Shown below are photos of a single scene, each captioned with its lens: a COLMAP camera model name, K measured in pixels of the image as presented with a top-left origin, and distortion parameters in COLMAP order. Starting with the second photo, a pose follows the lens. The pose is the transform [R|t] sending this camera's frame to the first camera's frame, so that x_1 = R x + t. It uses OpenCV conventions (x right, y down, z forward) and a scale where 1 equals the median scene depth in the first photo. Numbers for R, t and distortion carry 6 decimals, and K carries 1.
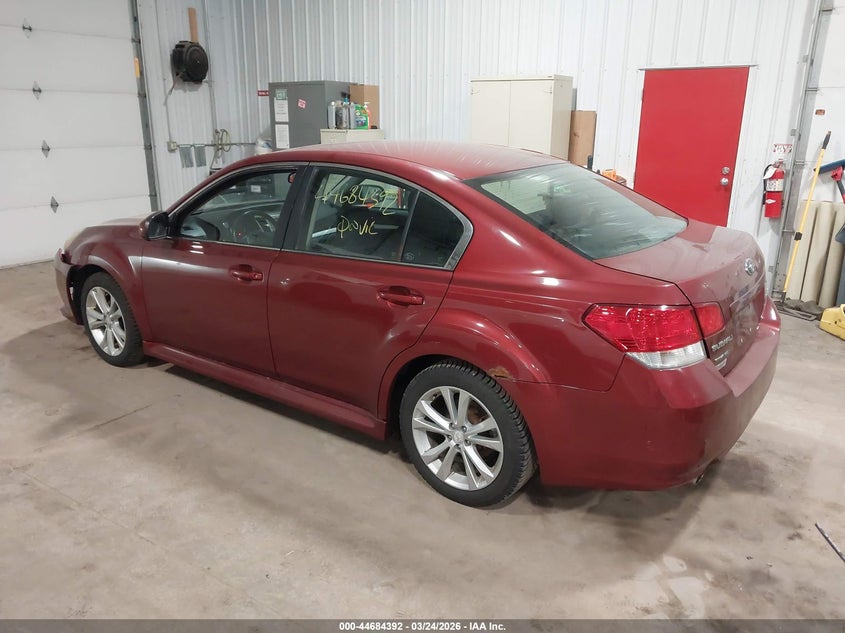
lens RADIAL K [[642.5, 0, 422.5], [0, 642.5, 316.5], [0, 0, 1]] dist [-0.003709, -0.002129]
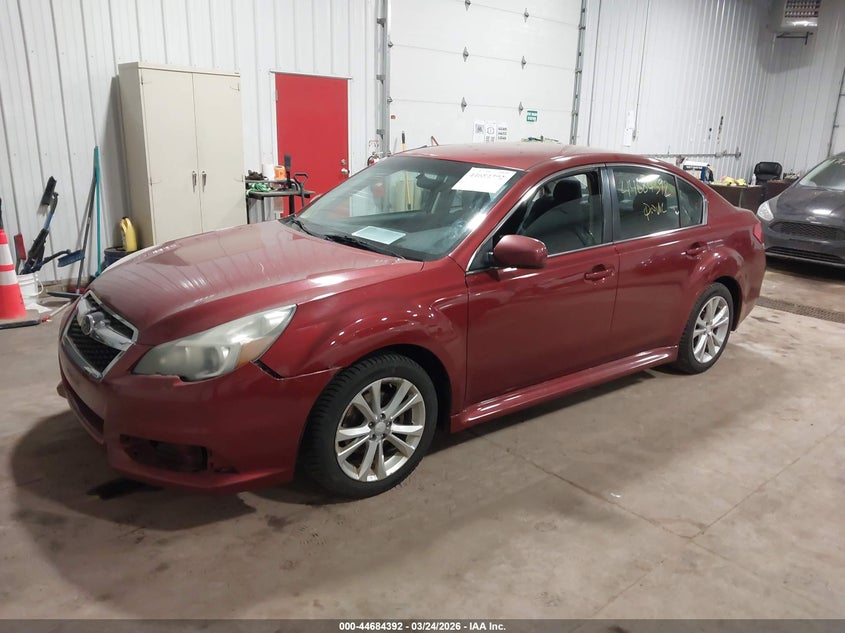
lens RADIAL K [[661.6, 0, 422.5], [0, 661.6, 316.5], [0, 0, 1]] dist [0.000797, -0.001055]
pose [[0.274287, -0.258640, 0.926214, -0.806317], [0.255986, 0.948039, 0.188927, -0.161949], [-0.926951, 0.185278, 0.326243, 0.546741]]
